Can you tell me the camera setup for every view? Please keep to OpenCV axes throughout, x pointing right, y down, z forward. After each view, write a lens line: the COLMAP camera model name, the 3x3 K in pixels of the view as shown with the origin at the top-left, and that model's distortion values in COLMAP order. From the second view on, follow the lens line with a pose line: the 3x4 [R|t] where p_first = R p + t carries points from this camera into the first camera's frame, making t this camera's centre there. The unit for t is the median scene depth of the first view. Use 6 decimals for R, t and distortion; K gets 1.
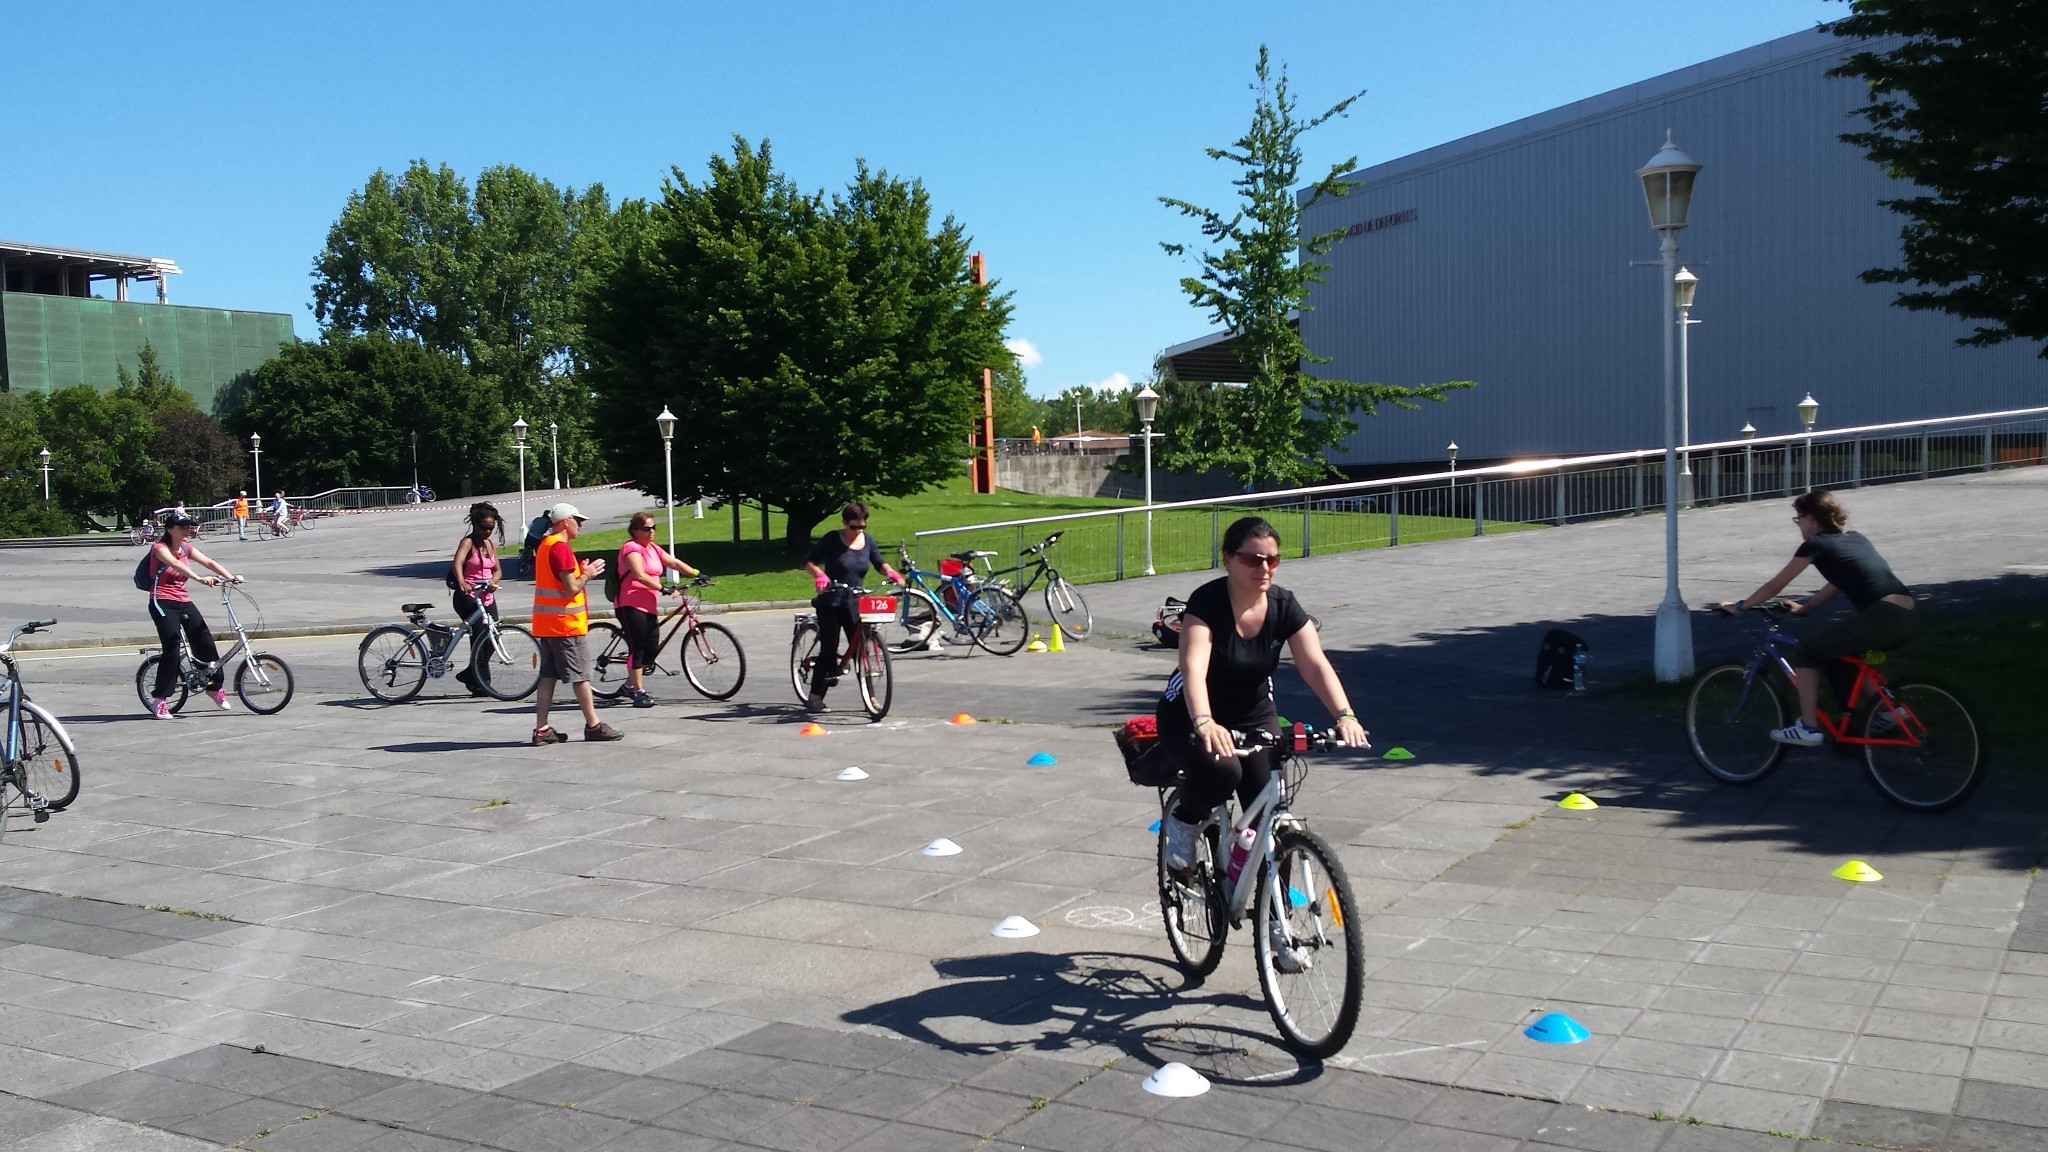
lens RADIAL K [[1837.0, 0, 1040.0], [0, 1837.0, 568.4], [0, 0, 1]] dist [0.136048, -0.302545]
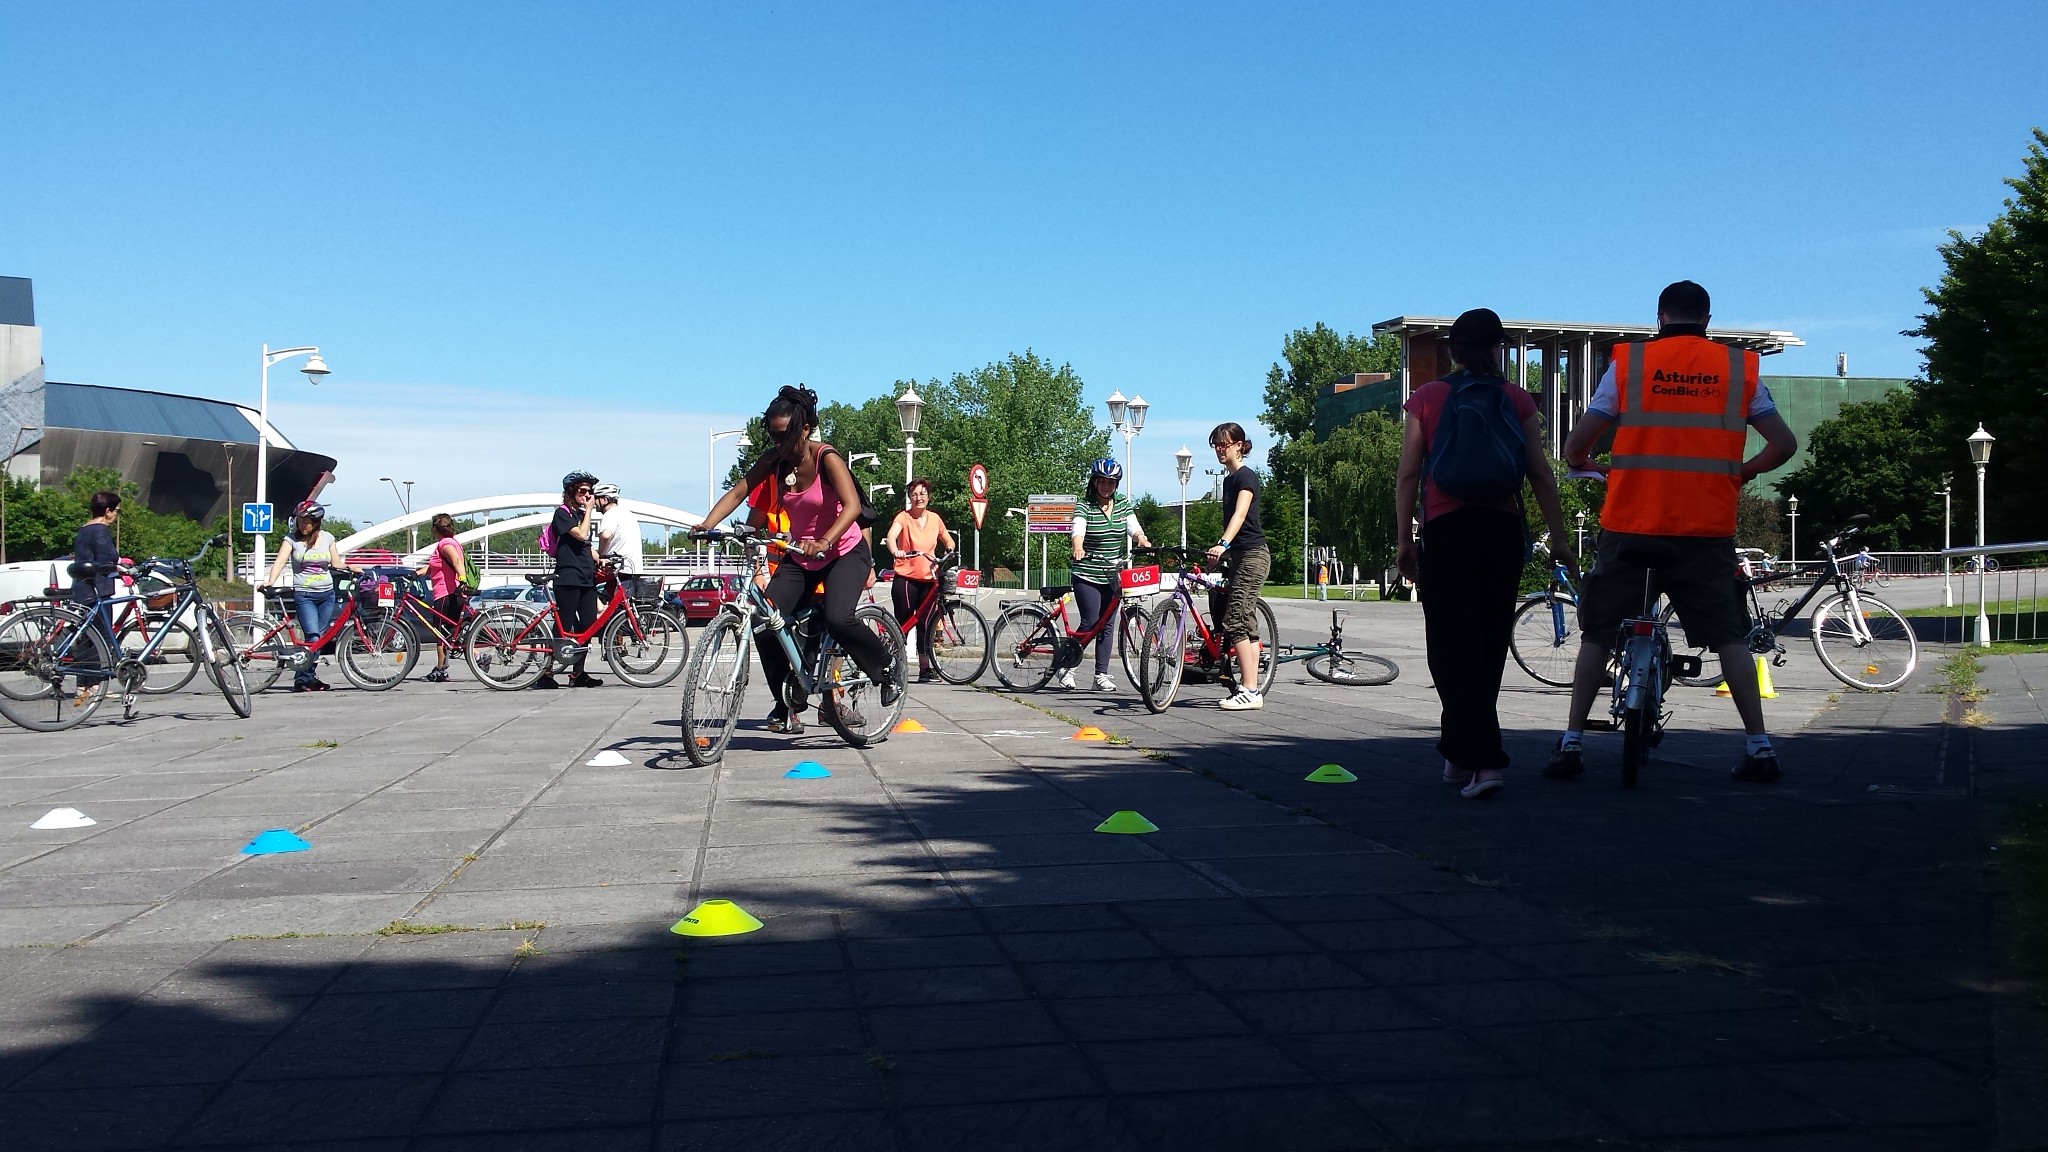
lens RADIAL K [[1845.9, 0, 1044.9], [0, 1845.9, 580.4], [0, 0, 1]] dist [0.094946, -0.214698]
pose [[0.648883, 0.021491, -0.760585, 0.117012], [-0.050303, 0.998626, -0.014697, 0.009216], [0.759224, 0.047796, 0.649073, 0.142584]]
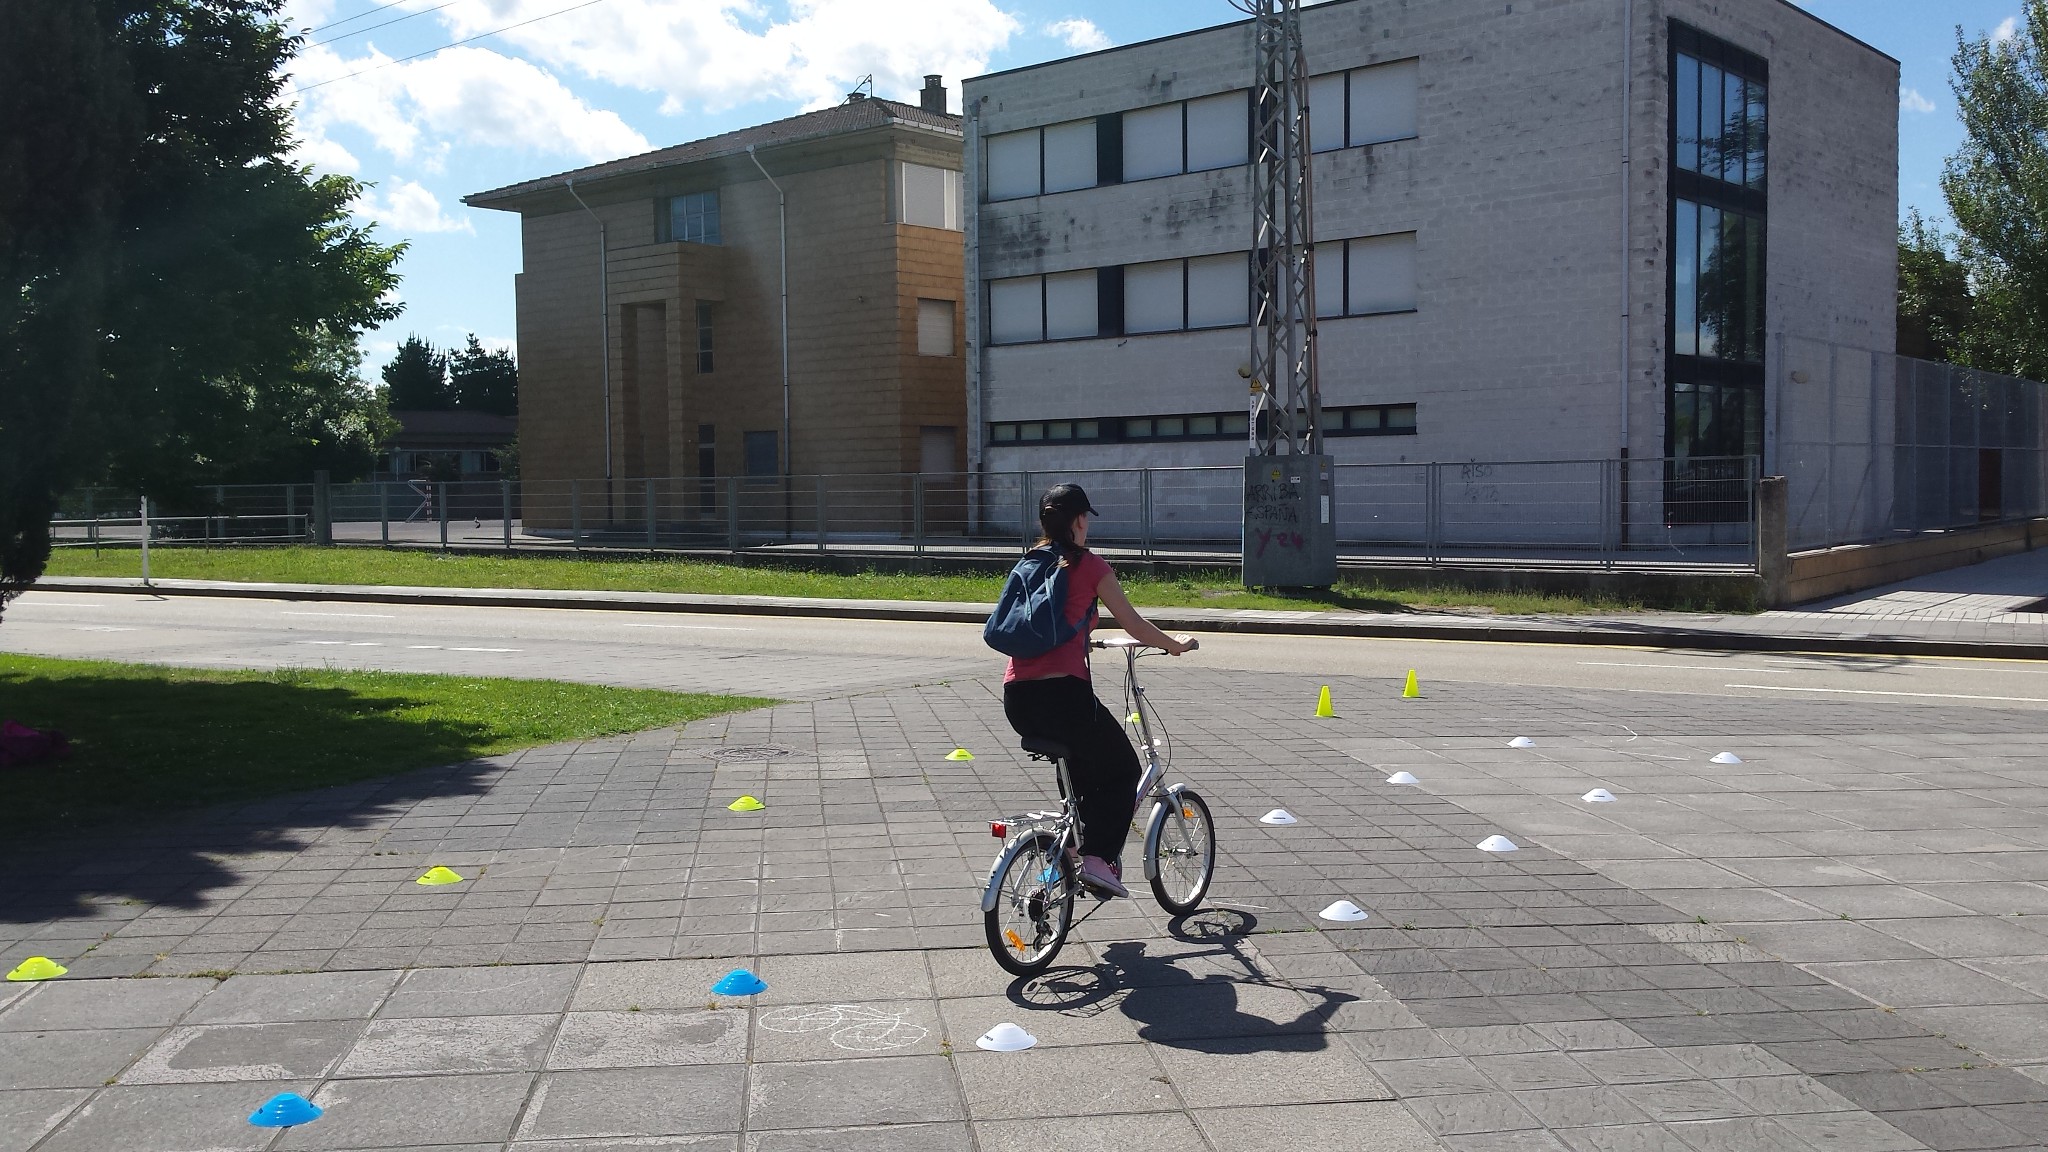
lens RADIAL K [[1835.0, 0, 1037.6], [0, 1835.0, 588.9], [0, 0, 1]] dist [0.099232, -0.215792]
pose [[-0.626290, -0.008373, 0.779545, -0.090279], [0.061810, 0.996261, 0.060358, -0.006917], [-0.777136, 0.085985, -0.623431, 0.204362]]
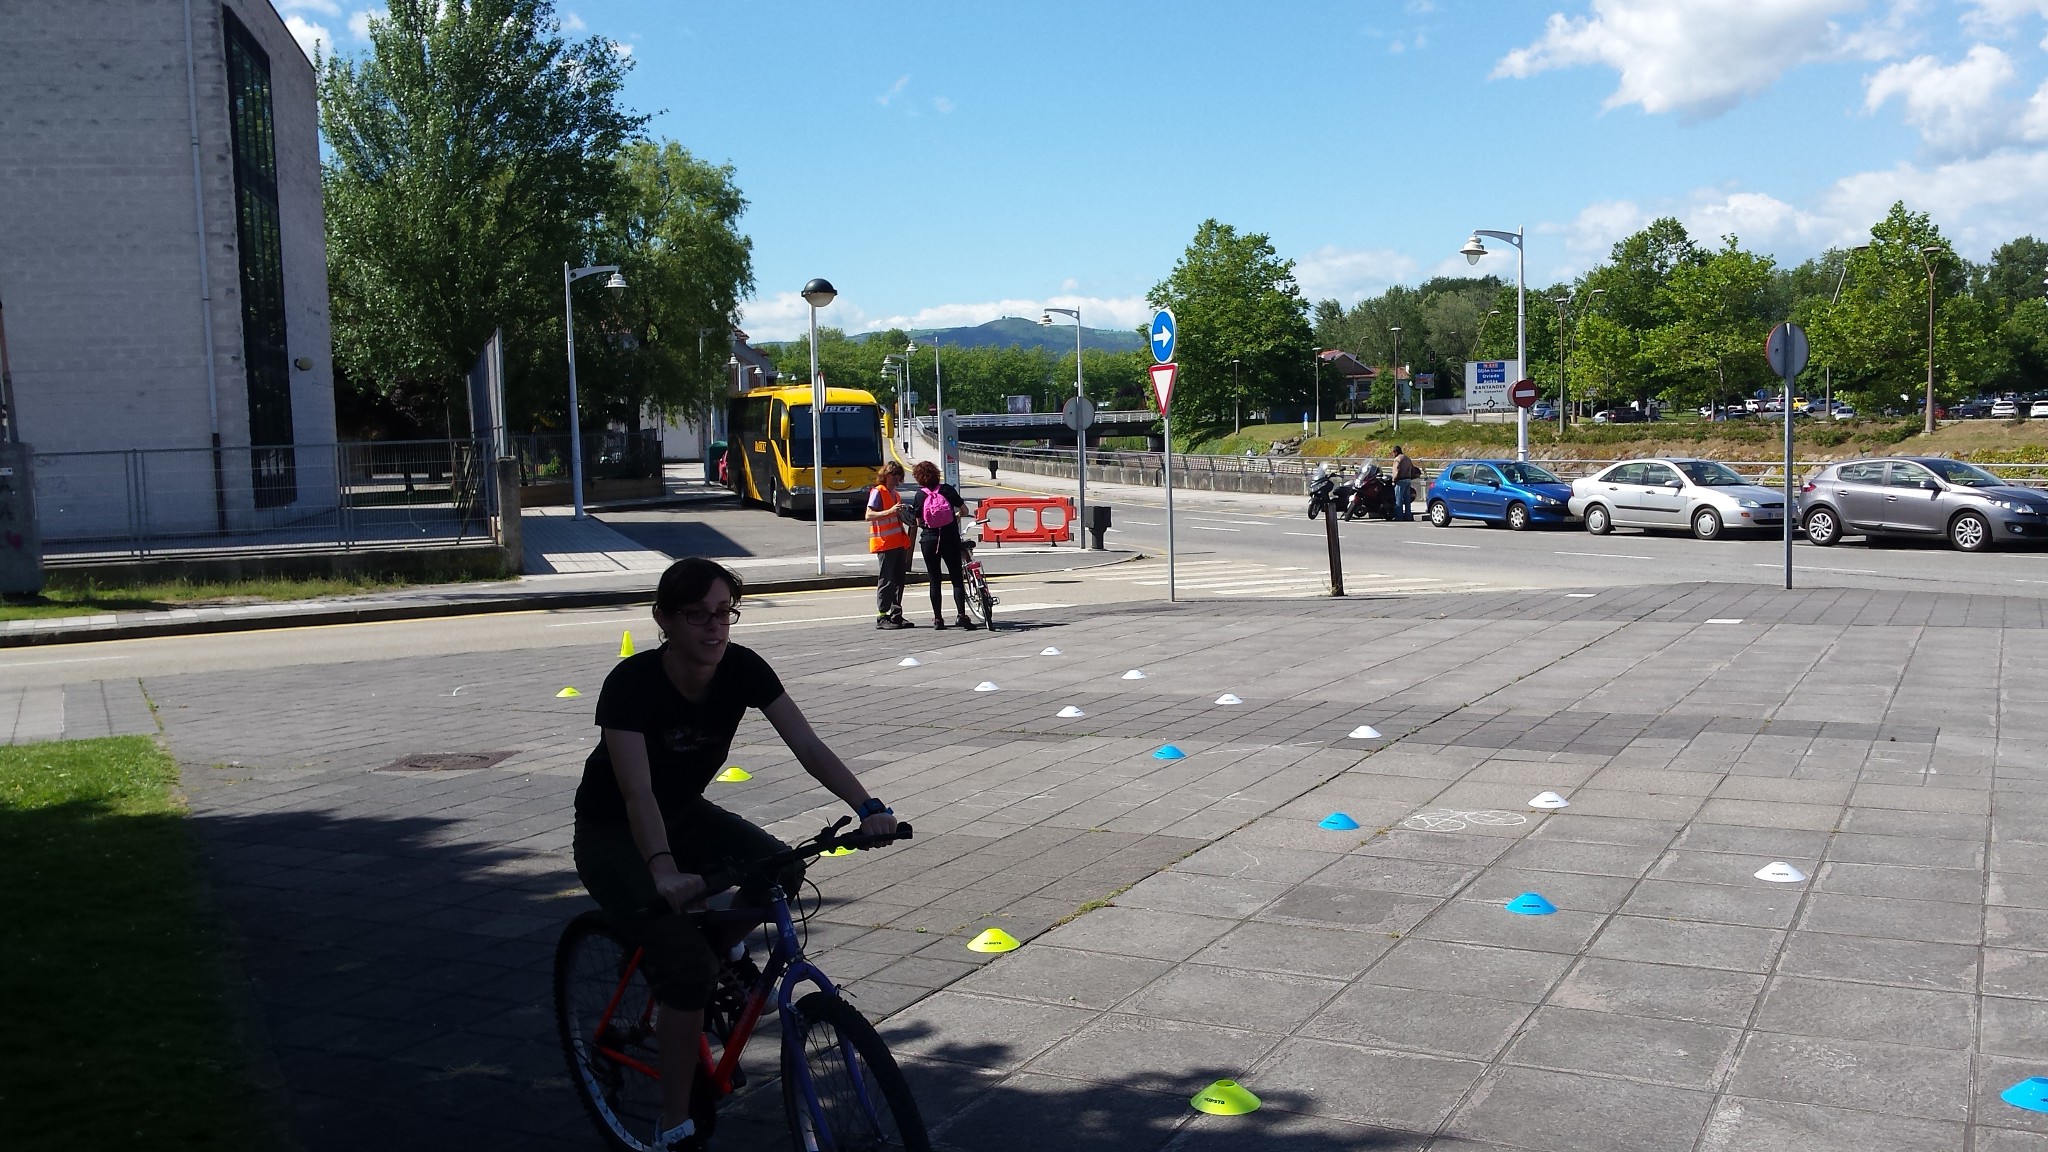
lens RADIAL K [[1849.7, 0, 1045.0], [0, 1849.7, 546.9], [0, 0, 1]] dist [0.094321, -0.202958]
pose [[-0.995856, 0.066590, -0.061933, 0.054850], [0.059697, 0.992447, 0.107165, -0.018320], [0.068601, 0.103023, -0.992310, 0.306703]]
